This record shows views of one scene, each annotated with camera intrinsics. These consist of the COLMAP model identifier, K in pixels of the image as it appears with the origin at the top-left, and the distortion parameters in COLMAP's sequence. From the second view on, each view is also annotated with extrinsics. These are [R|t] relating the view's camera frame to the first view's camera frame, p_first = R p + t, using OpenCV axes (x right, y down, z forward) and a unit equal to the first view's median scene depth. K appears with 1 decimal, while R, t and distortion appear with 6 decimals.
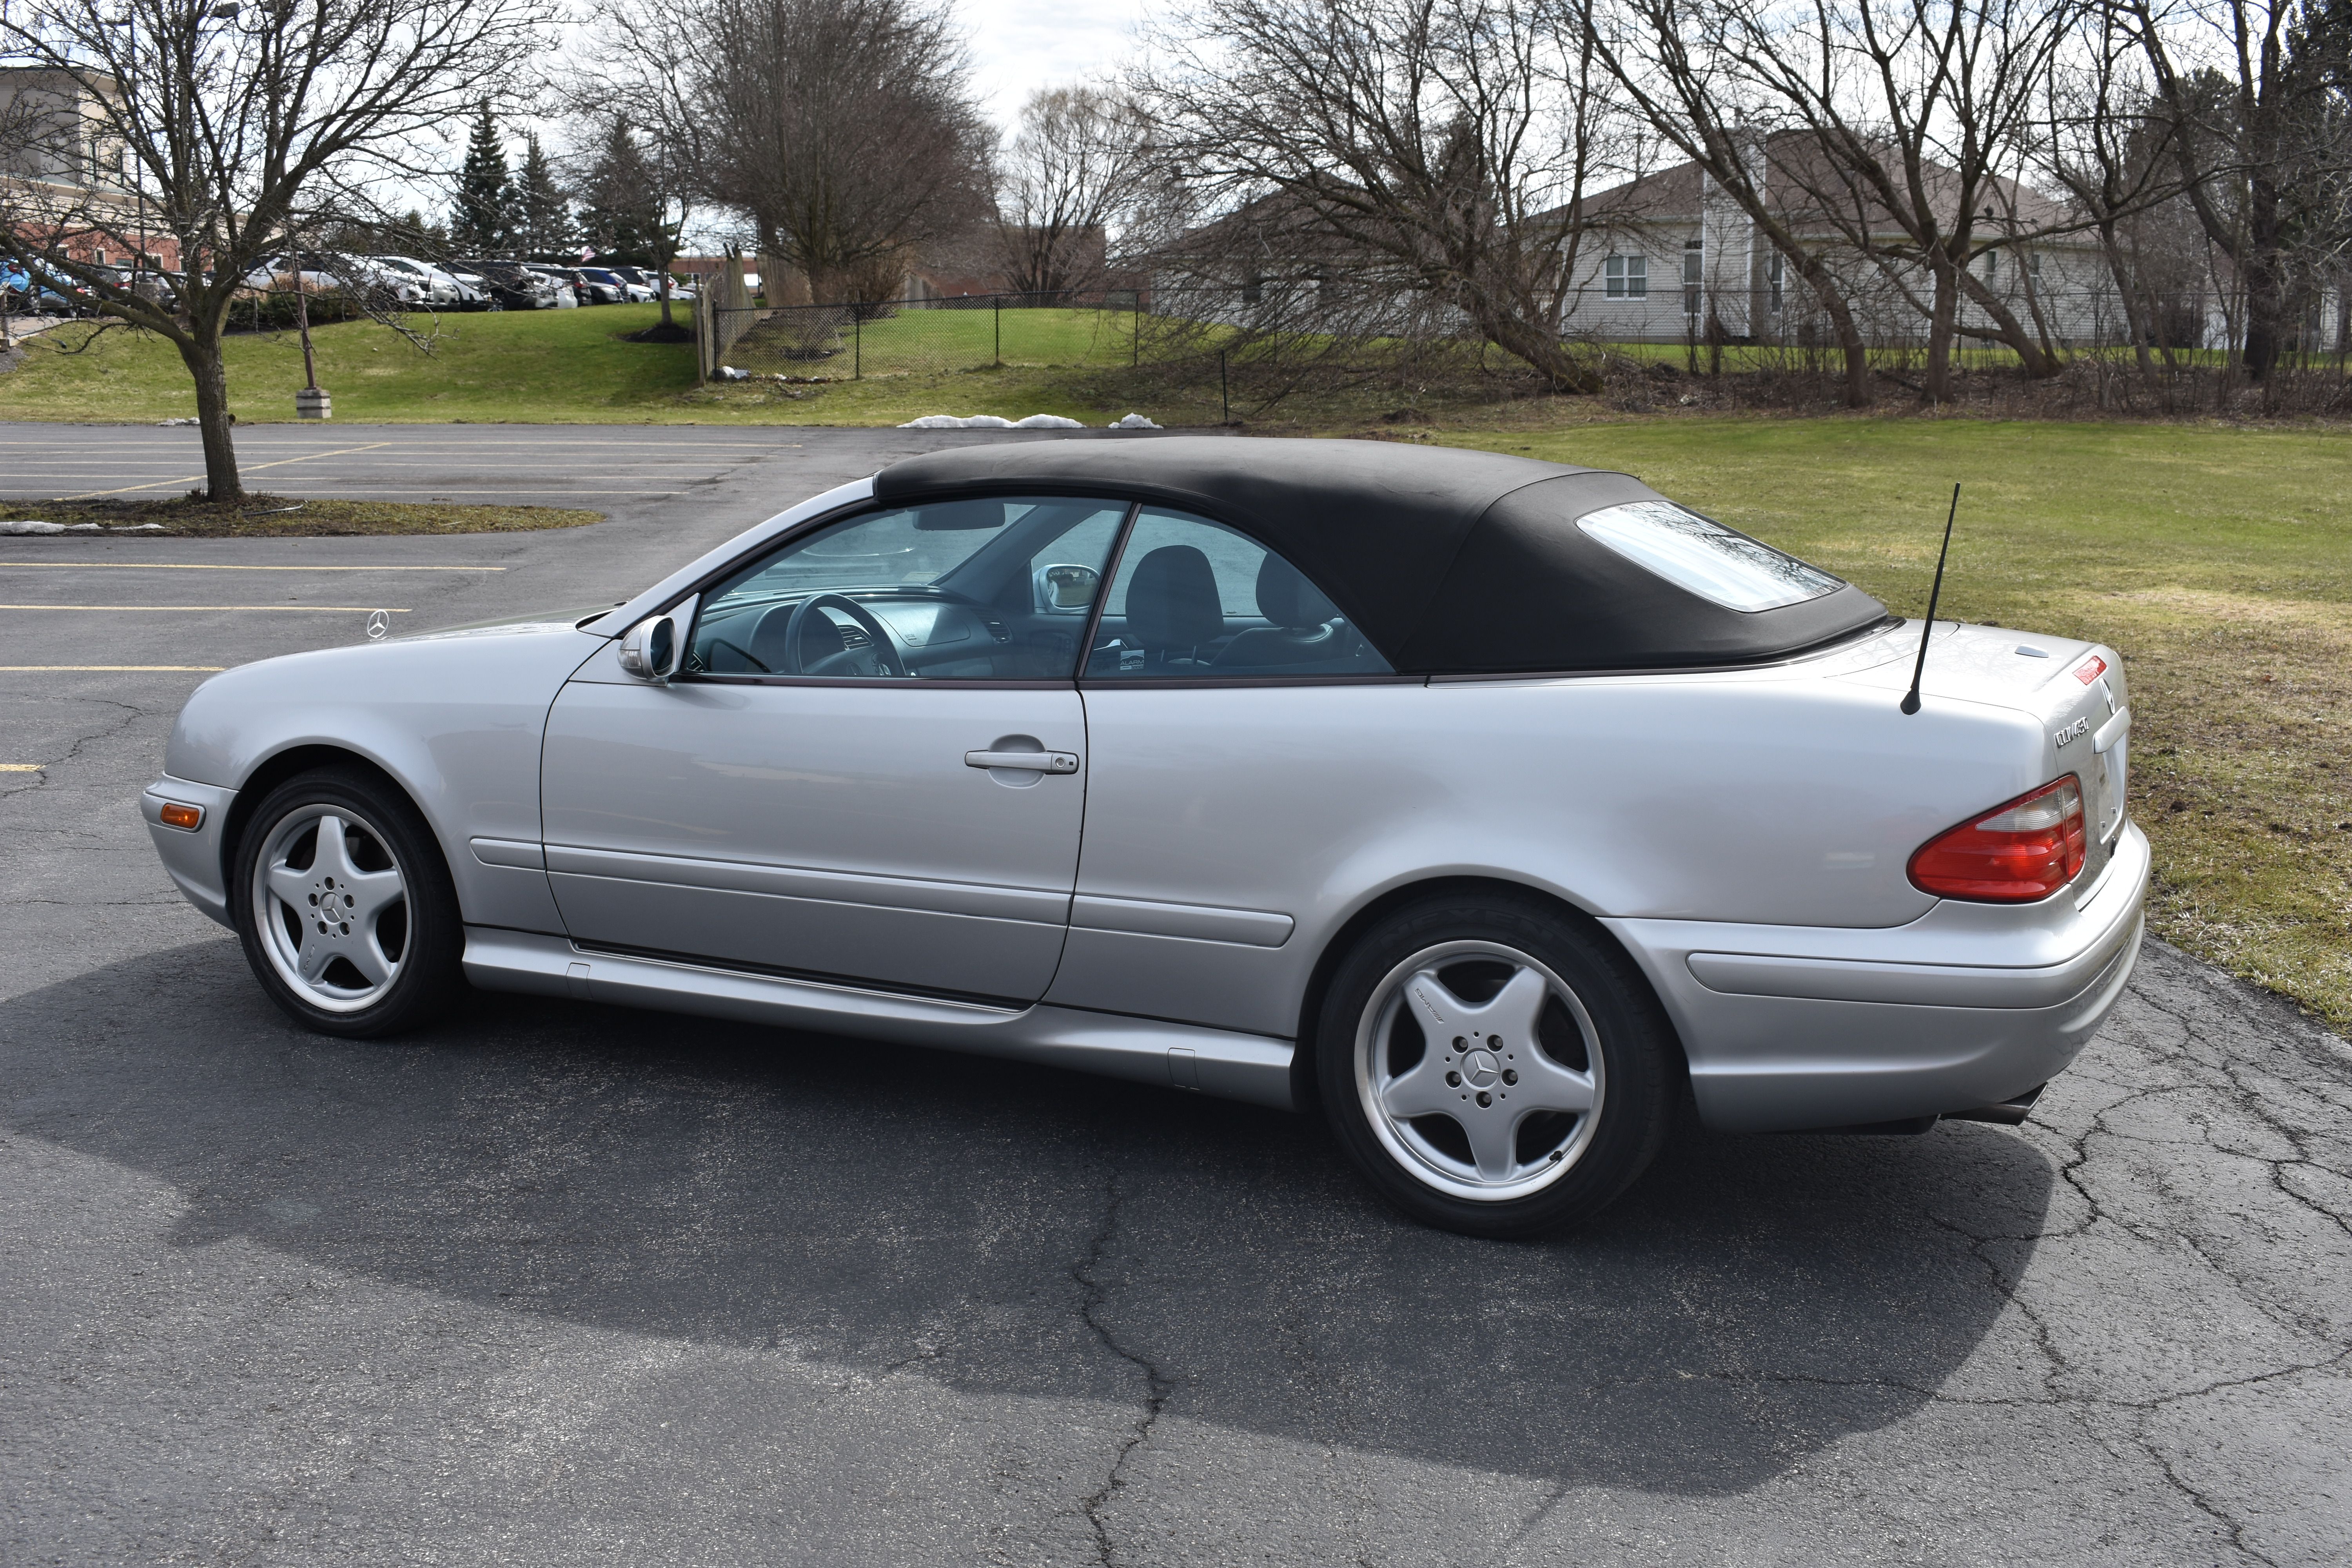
lens RADIAL K [[2577.4, 0, 1191.1], [0, 2577.4, 783.3], [0, 0, 1]] dist [-0.062945, 0.000000]
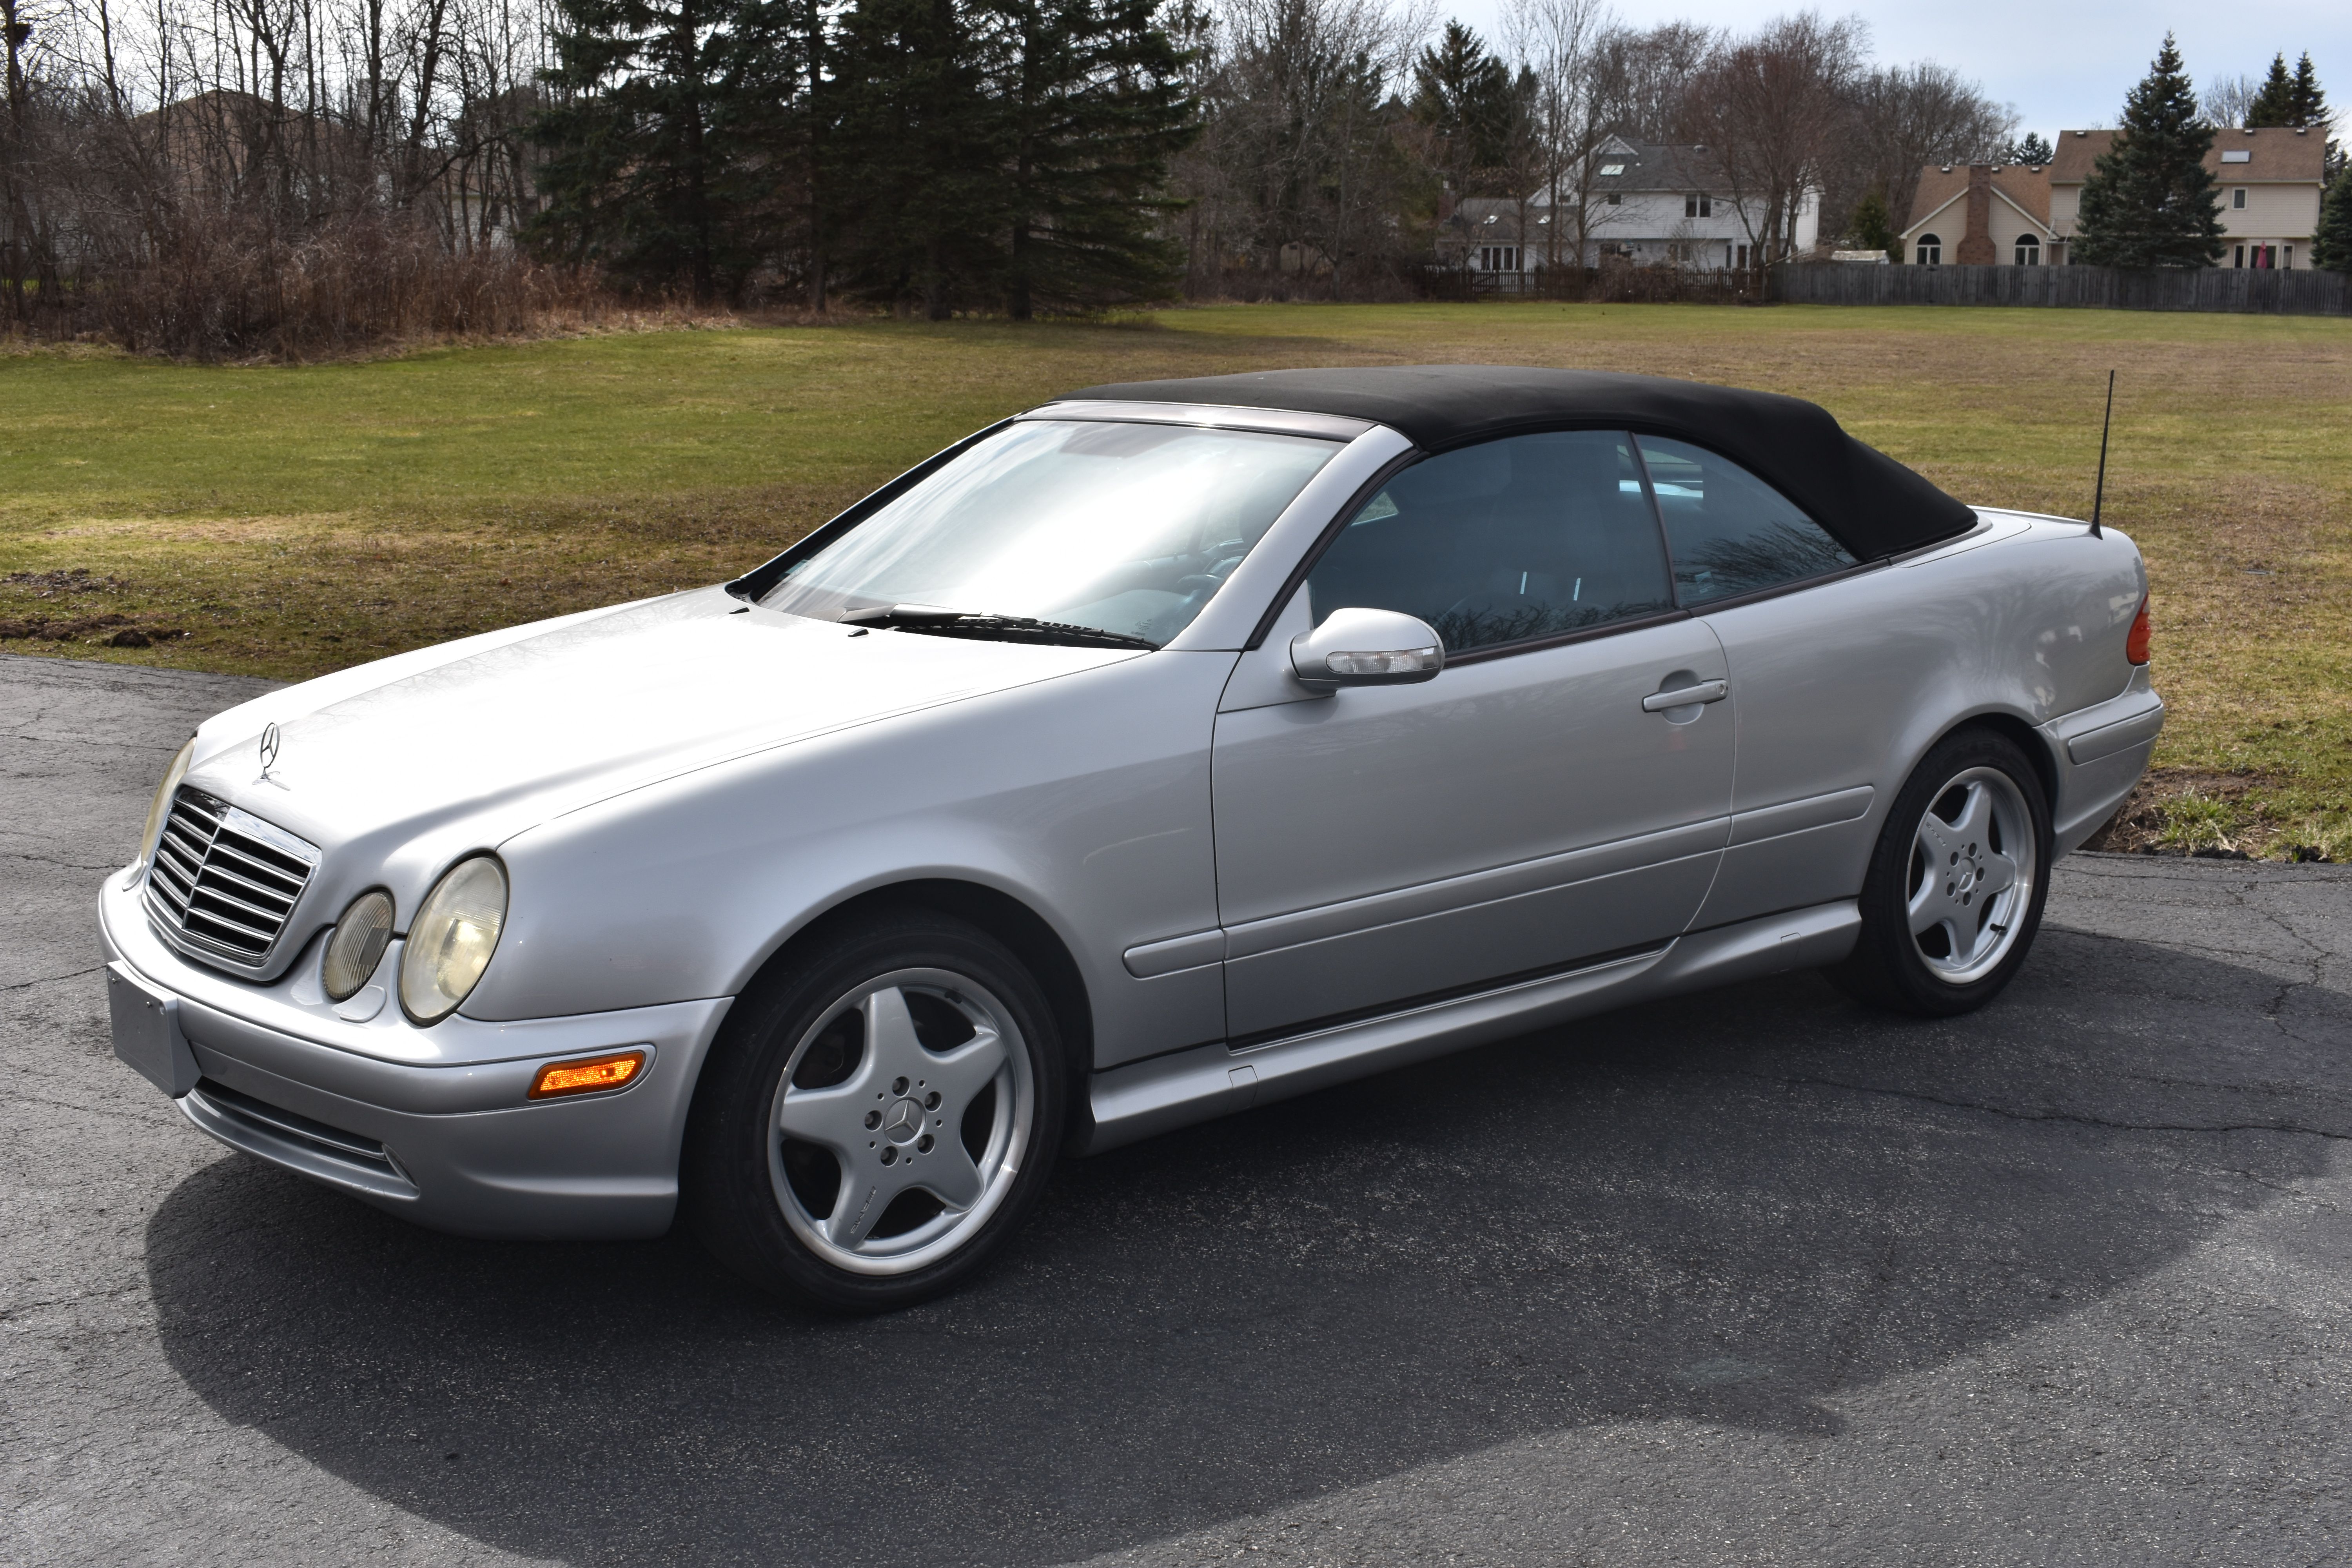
lens RADIAL K [[2577.4, 0, 1186.9], [0, 2577.4, 778.7], [0, 0, 1]] dist [-0.062945, 0.000000]
pose [[0.440325, -0.182737, 0.879046, -0.919891], [0.155491, 0.979795, 0.125794, -0.118144], [-0.884272, 0.081293, 0.459842, 0.641879]]
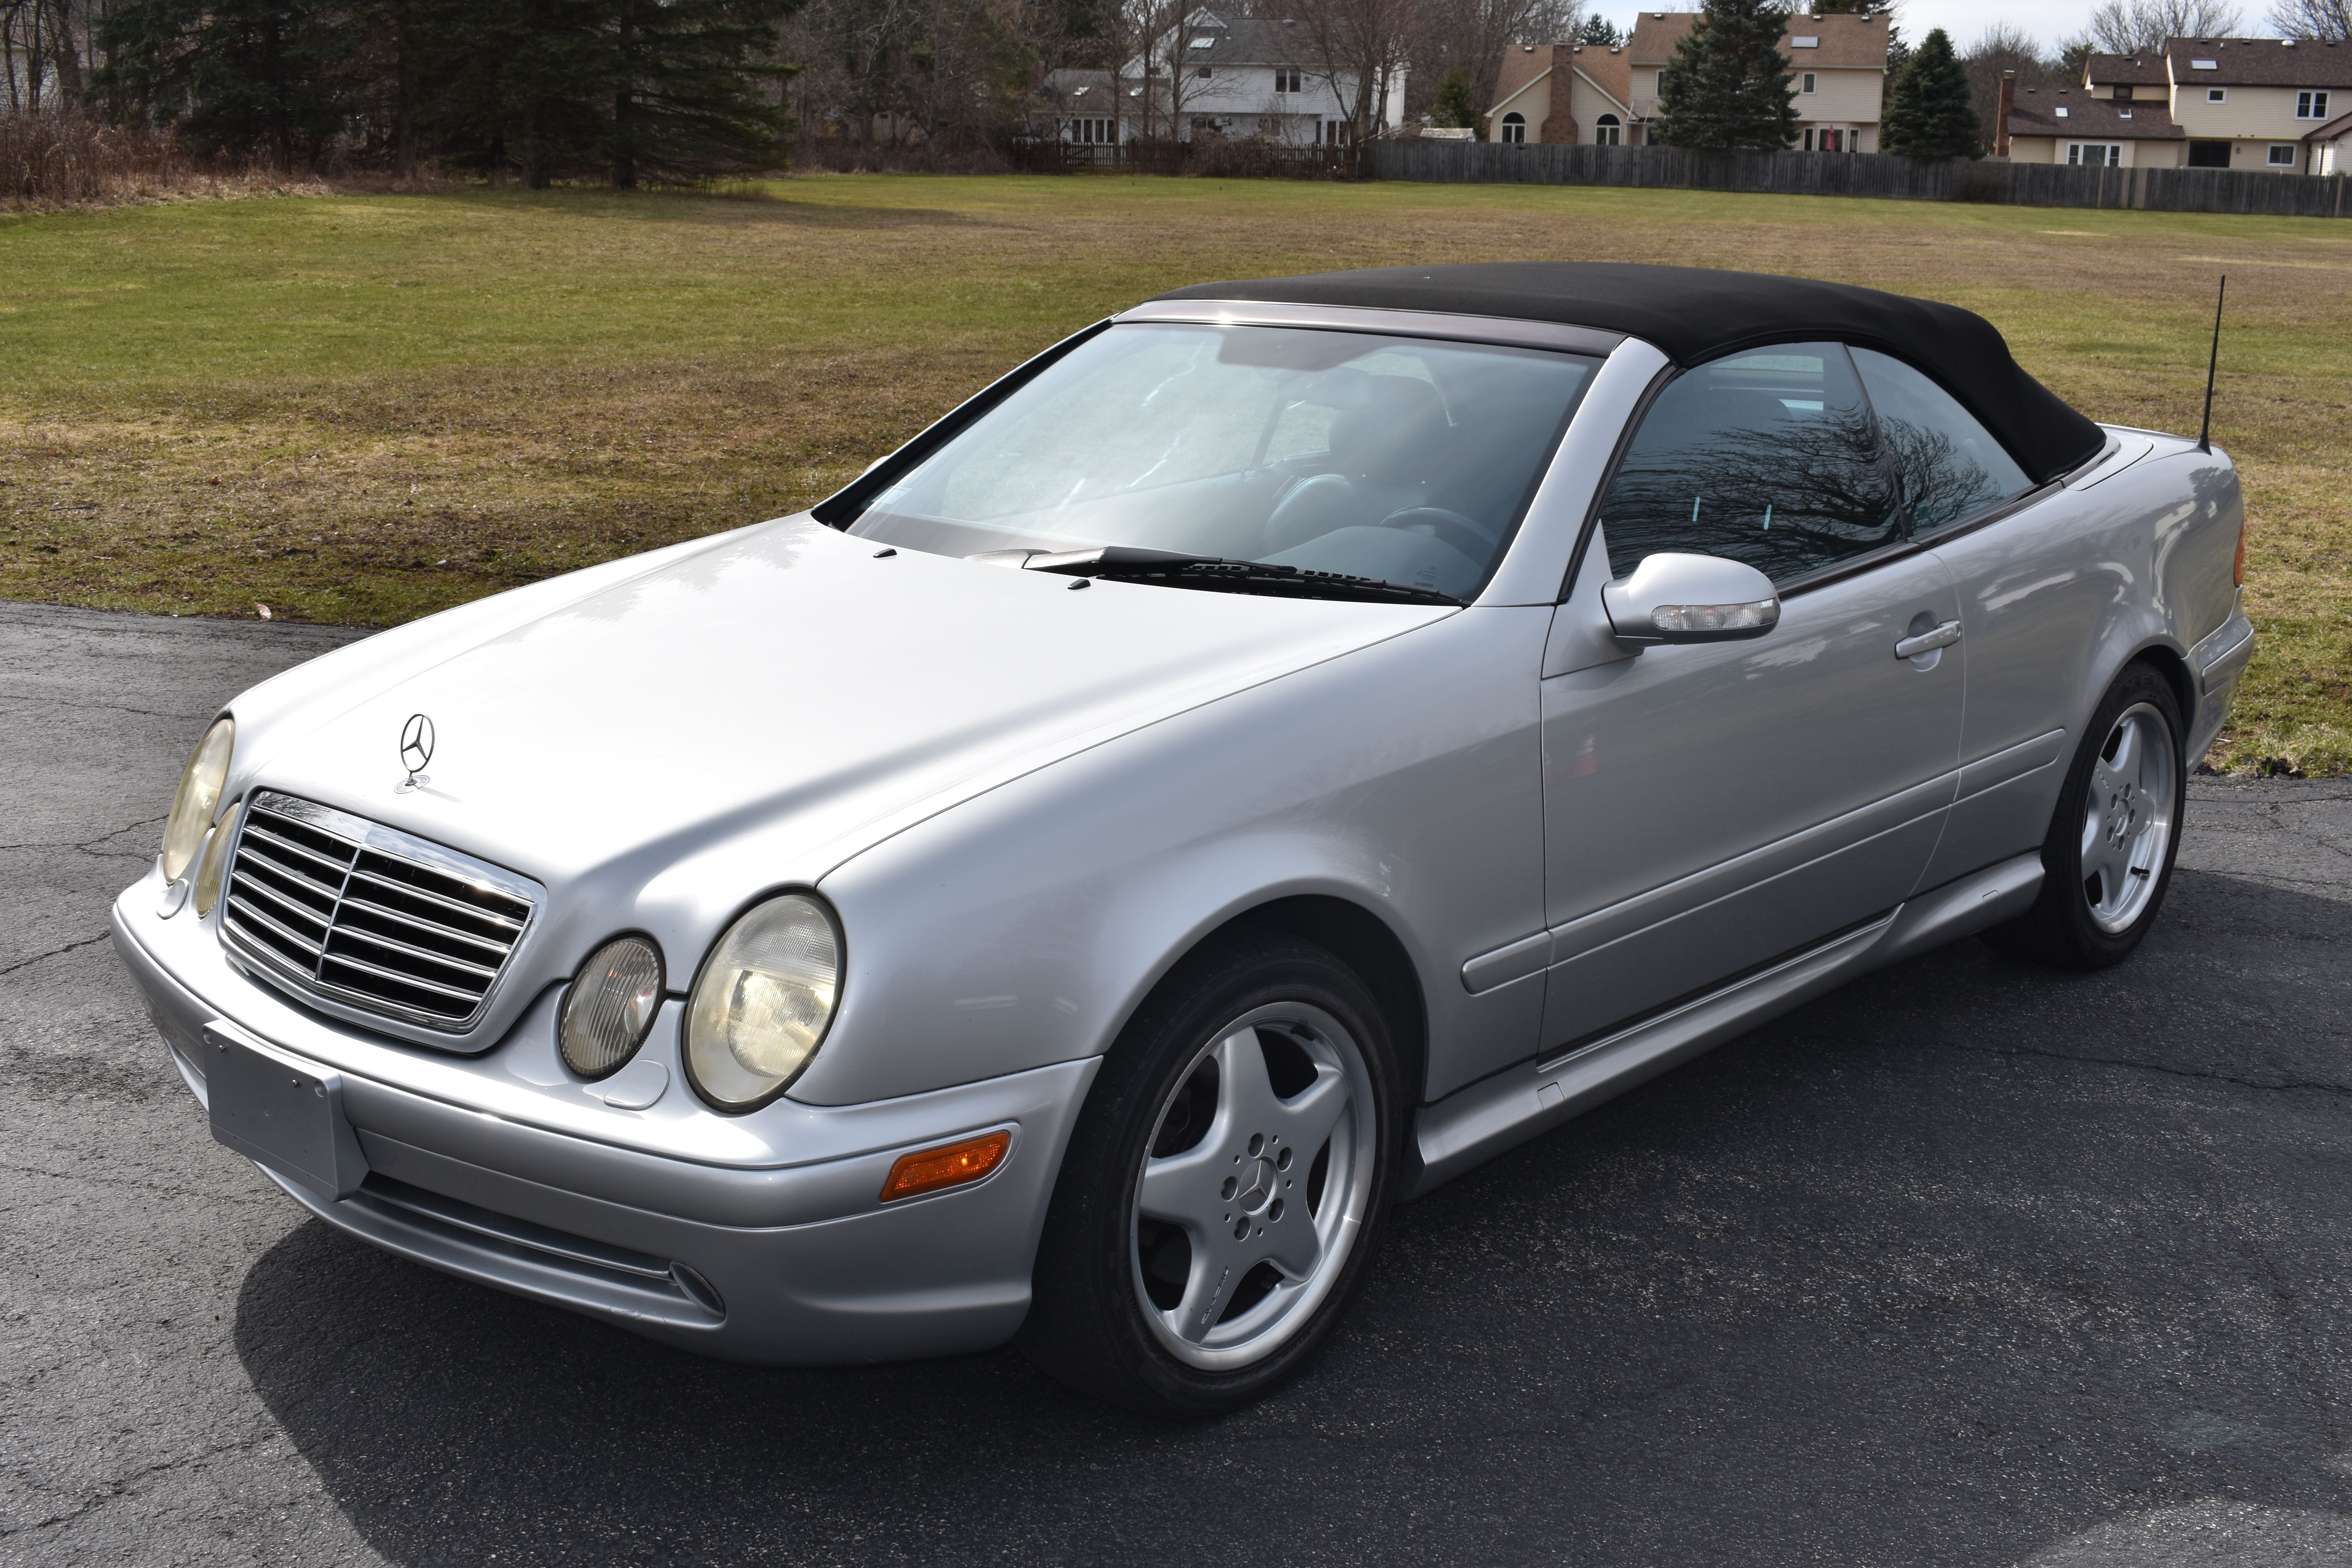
lens RADIAL K [[2577.4, 0, 1182.3], [0, 2577.4, 782.7], [0, 0, 1]] dist [-0.062945, 0.000000]
pose [[0.290394, -0.234279, 0.927785, -0.878518], [0.146874, 0.968990, 0.198713, -0.157474], [-0.945568, 0.078563, 0.315798, 0.866408]]
